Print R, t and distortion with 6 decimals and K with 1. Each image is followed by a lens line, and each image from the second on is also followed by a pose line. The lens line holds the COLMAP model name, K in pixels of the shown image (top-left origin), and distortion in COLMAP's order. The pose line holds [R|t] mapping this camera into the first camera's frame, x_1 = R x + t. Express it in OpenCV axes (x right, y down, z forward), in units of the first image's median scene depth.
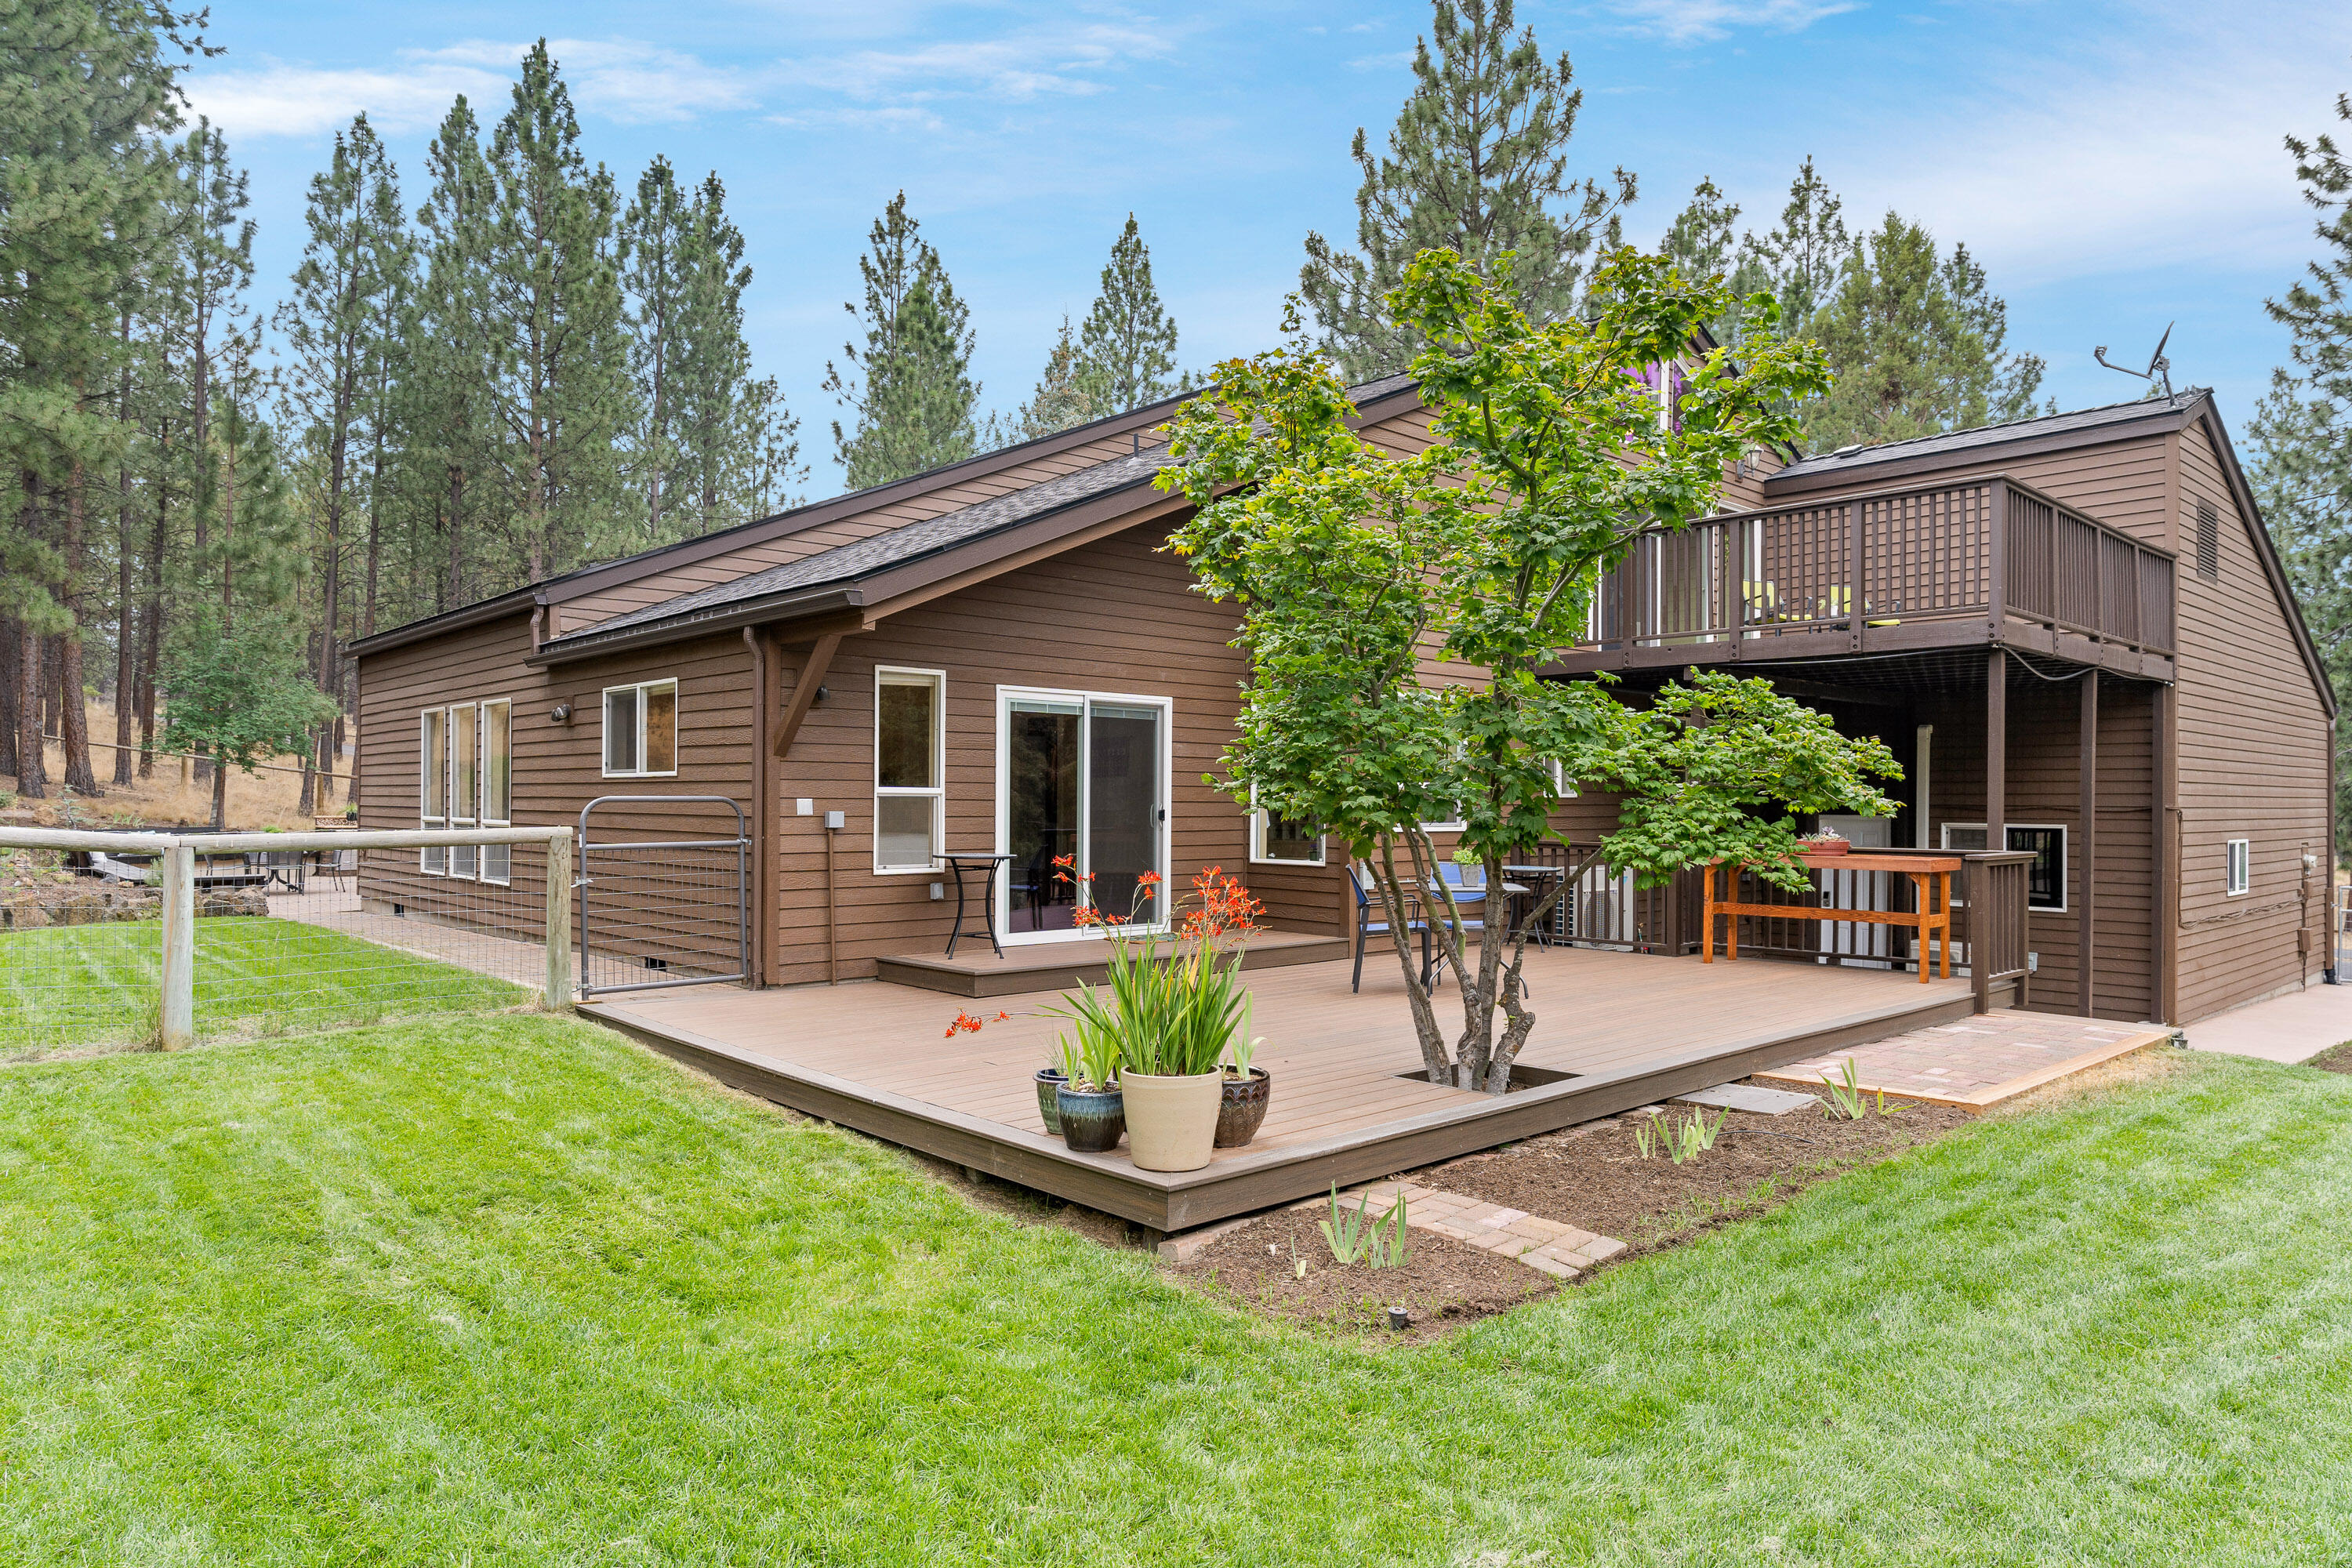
lens RADIAL K [[1426.8, 0, 1177.0], [0, 1426.8, 816.2], [0, 0, 1]] dist [-0.000421, -0.002035]
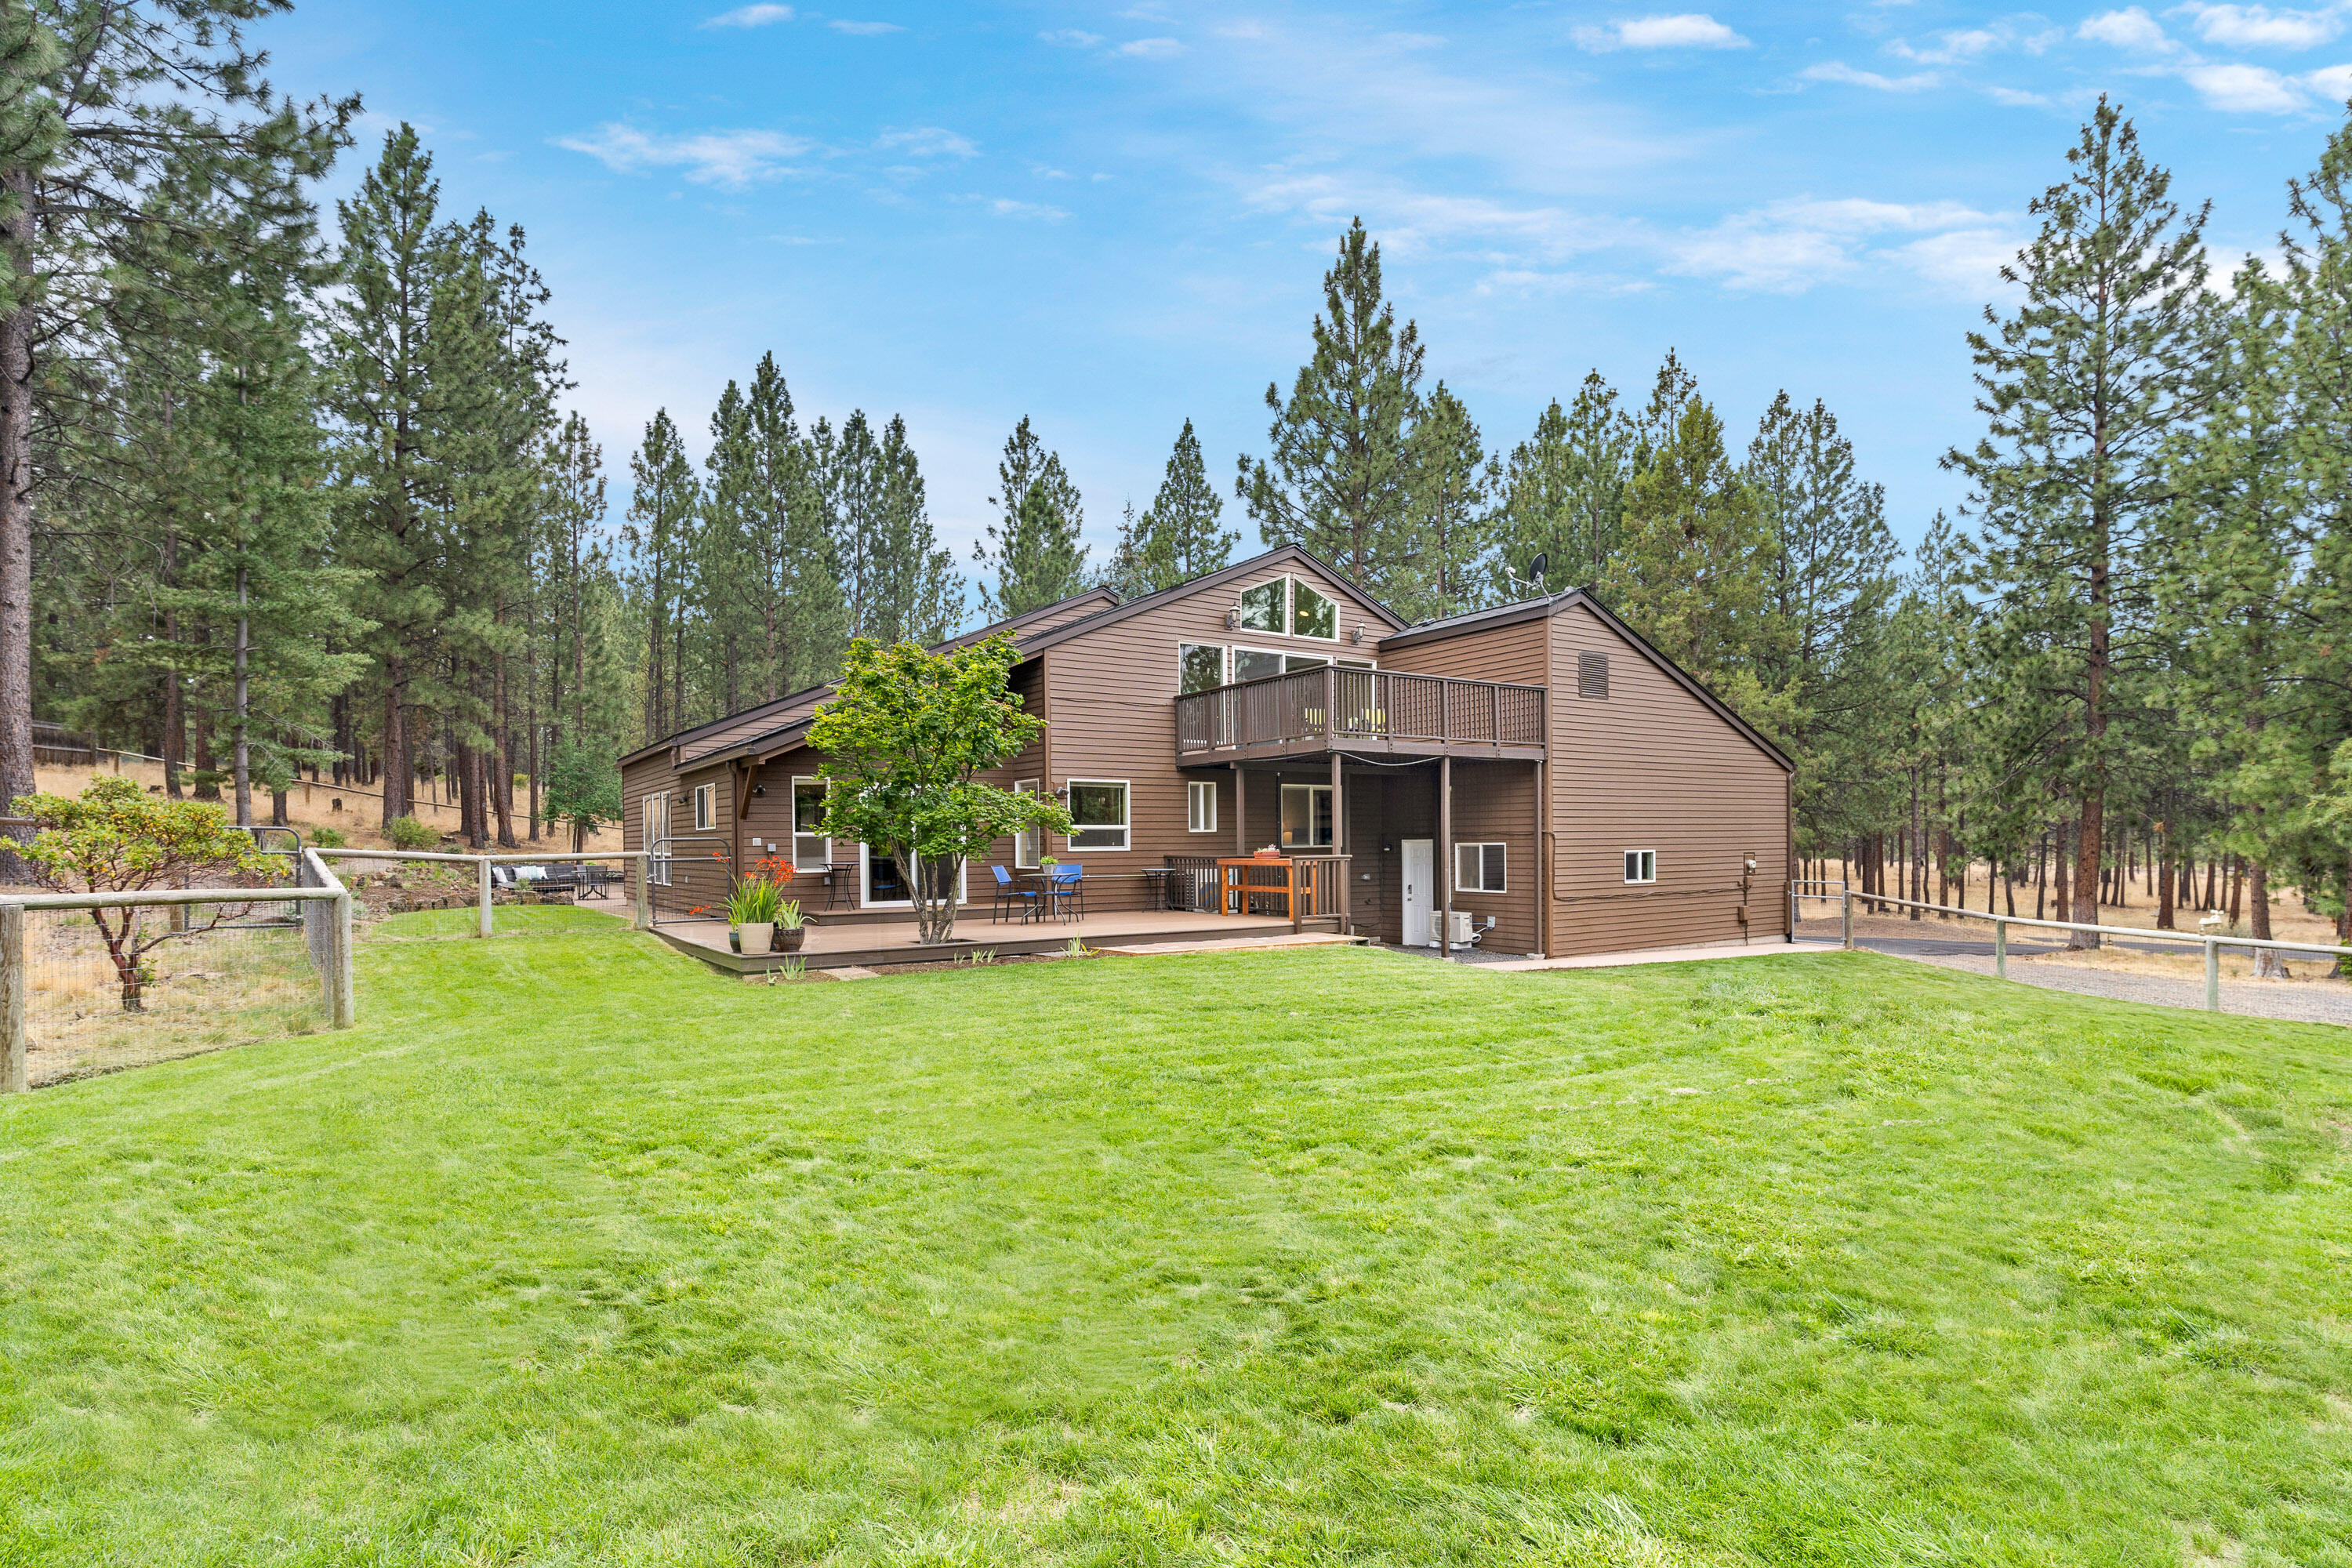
lens RADIAL K [[1167.3, 0, 1173.7], [0, 1167.3, 873.3], [0, 0, 1]] dist [-0.000868, 0.000879]
pose [[0.987401, -0.011495, -0.157817, 0.159003], [0.013748, 0.999818, 0.013191, 0.006515], [0.157637, -0.015195, 0.987380, -0.163481]]
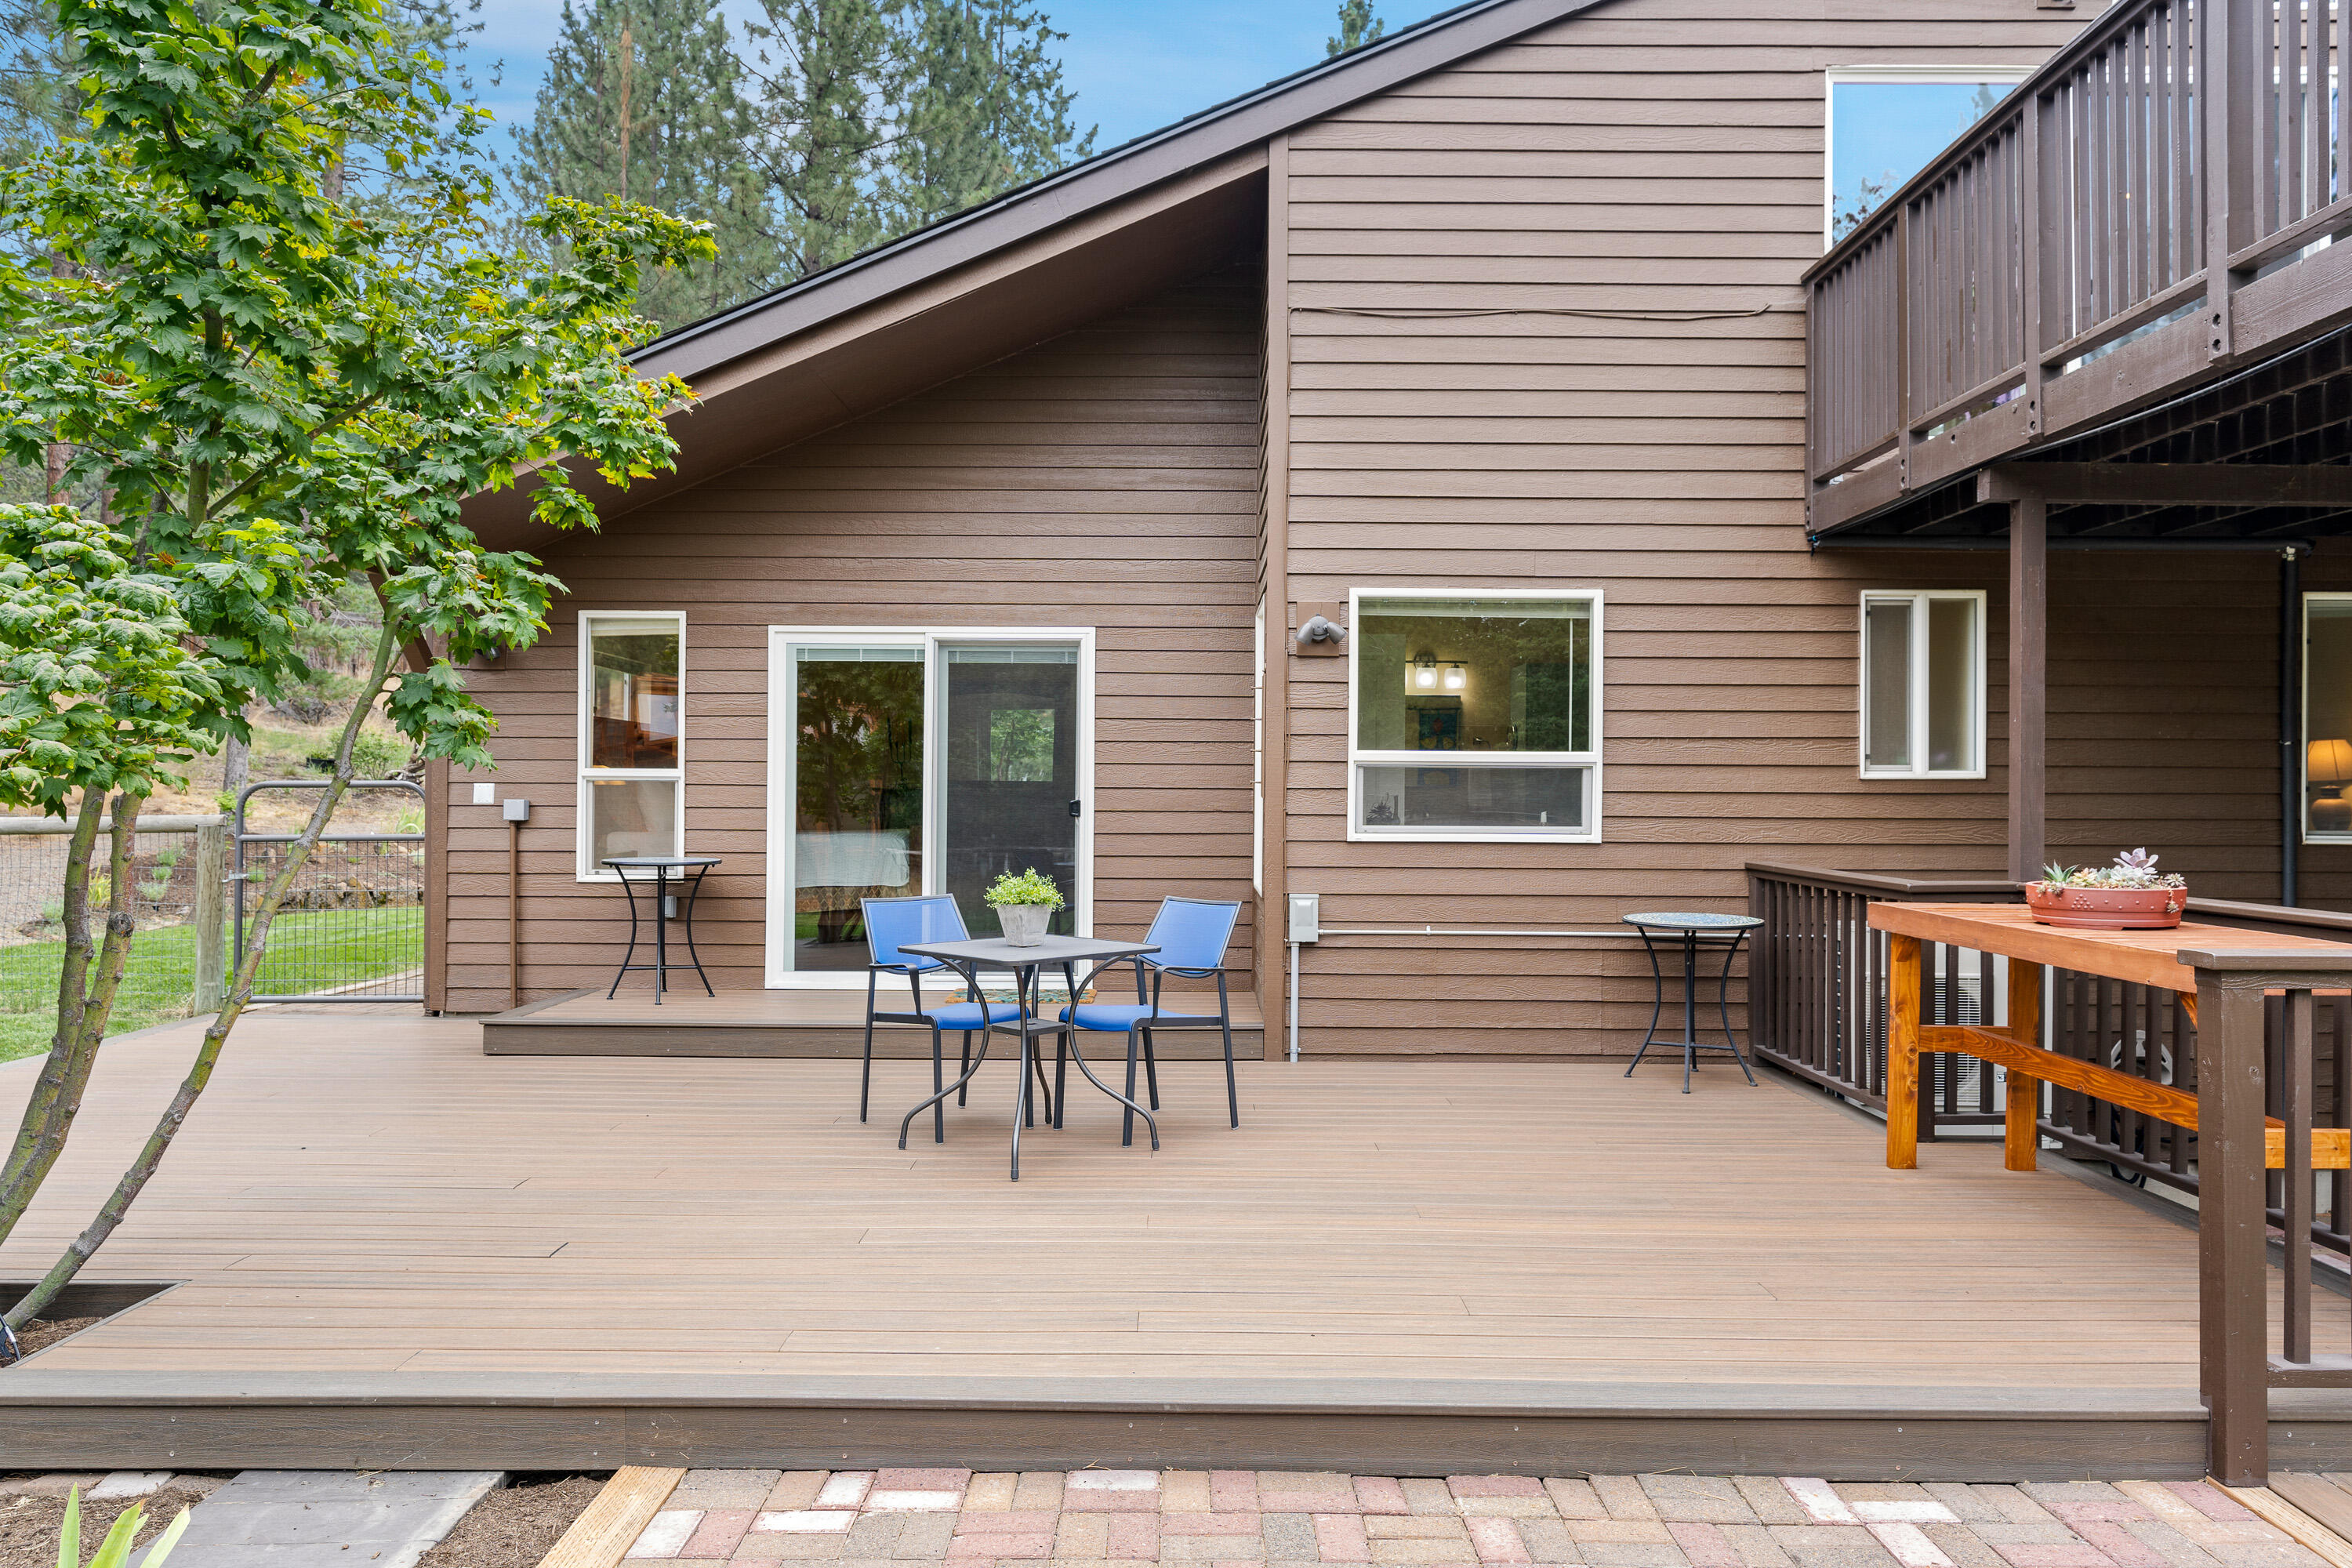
lens RADIAL K [[1588.6, 0, 1176.0], [0, 1588.6, 784.0], [0, 0, 1]] dist [-0.005080, -0.001495]
pose [[0.733570, -0.004514, -0.679599, 0.153134], [-0.008835, 0.999830, -0.016178, -0.000211], [0.679557, 0.017872, 0.733405, 0.147674]]
